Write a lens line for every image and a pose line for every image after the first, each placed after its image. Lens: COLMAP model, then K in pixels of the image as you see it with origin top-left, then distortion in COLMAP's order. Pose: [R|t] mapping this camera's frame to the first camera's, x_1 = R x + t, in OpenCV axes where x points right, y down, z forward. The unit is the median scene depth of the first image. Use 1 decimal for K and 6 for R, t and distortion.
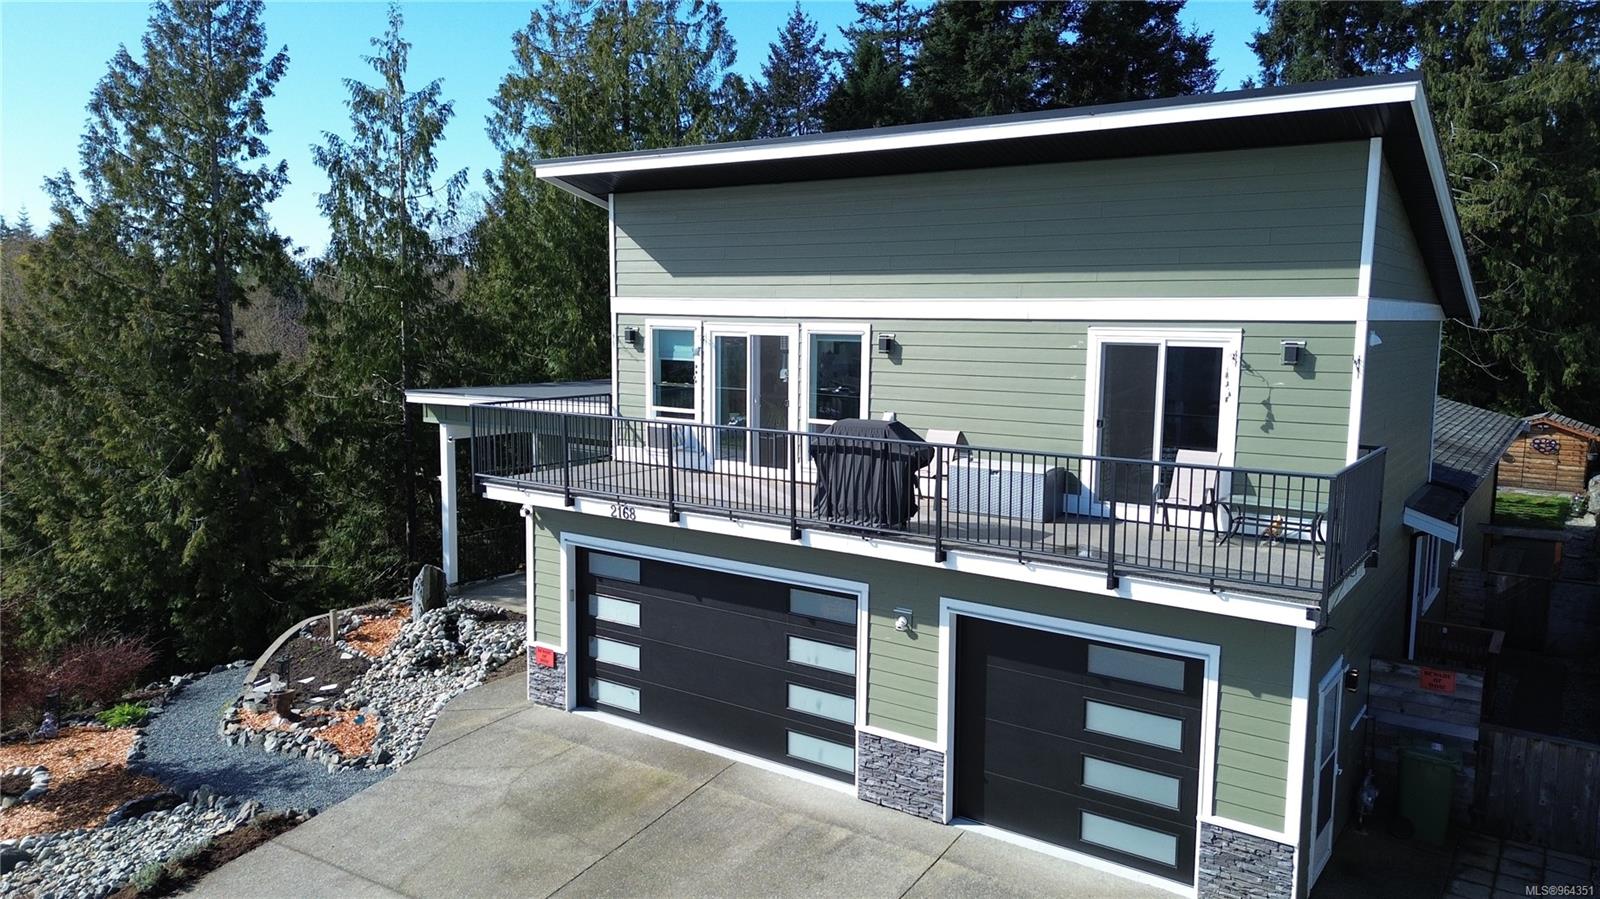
lens RADIAL K [[1125.7, 0, 800.8], [0, 1125.7, 449.0], [0, 0, 1]] dist [0.044146, -0.005393]
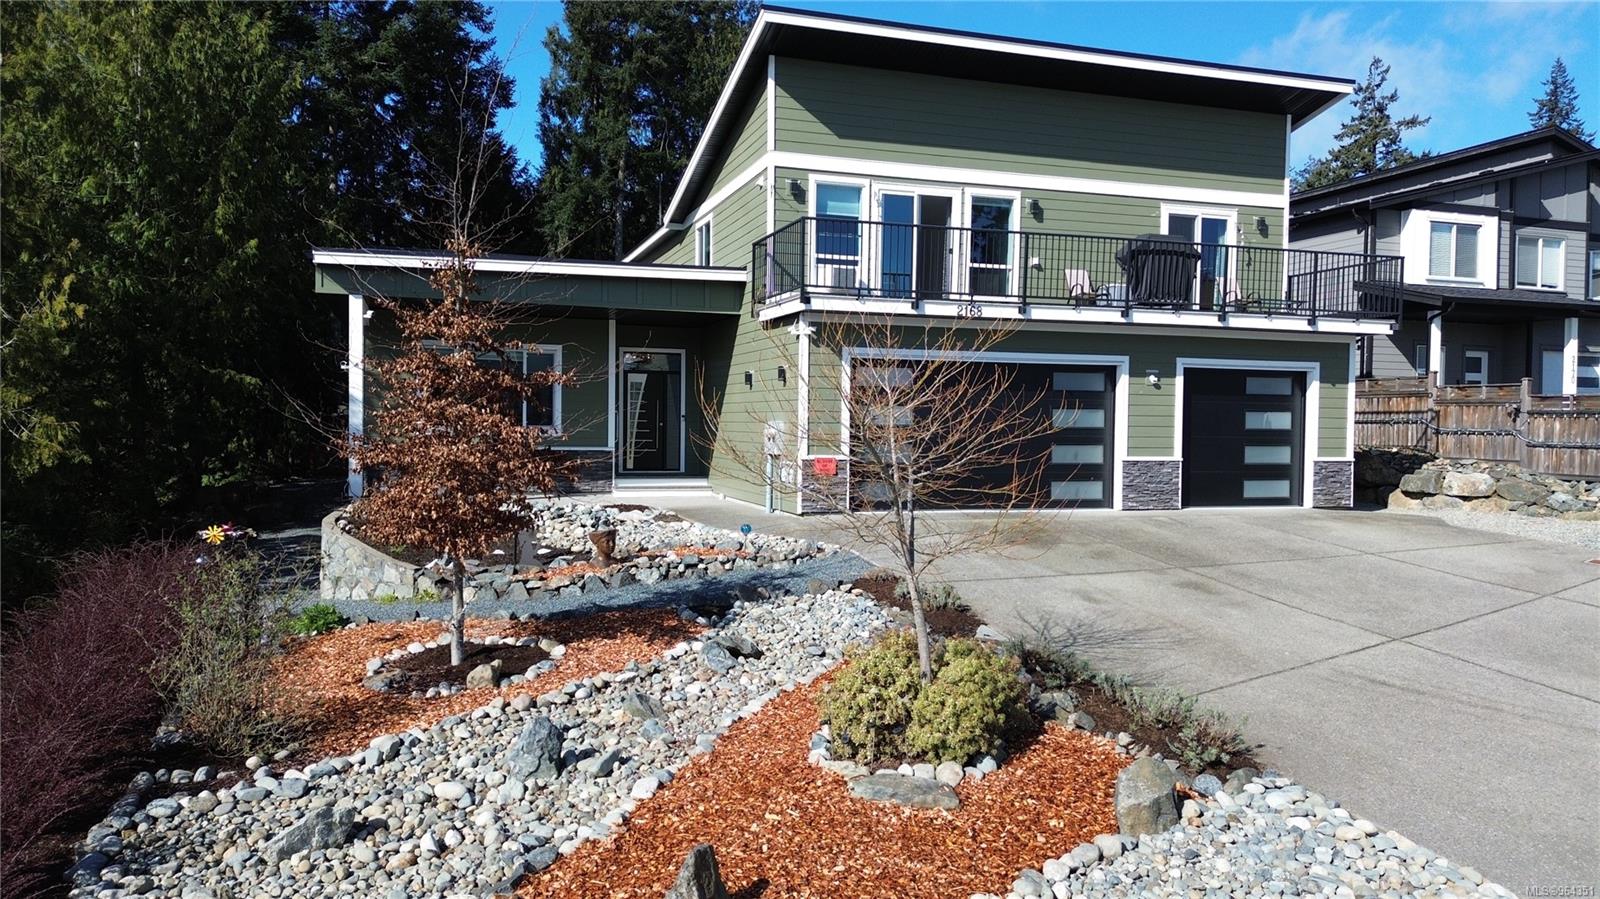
lens RADIAL K [[1125.7, 0, 800.4], [0, 1125.7, 452.1], [0, 0, 1]] dist [0.044146, -0.005393]
pose [[0.596920, -0.026873, 0.801851, -1.351842], [0.090857, 0.995274, -0.034281, 0.252807], [-0.797140, 0.093317, 0.596540, 0.478888]]
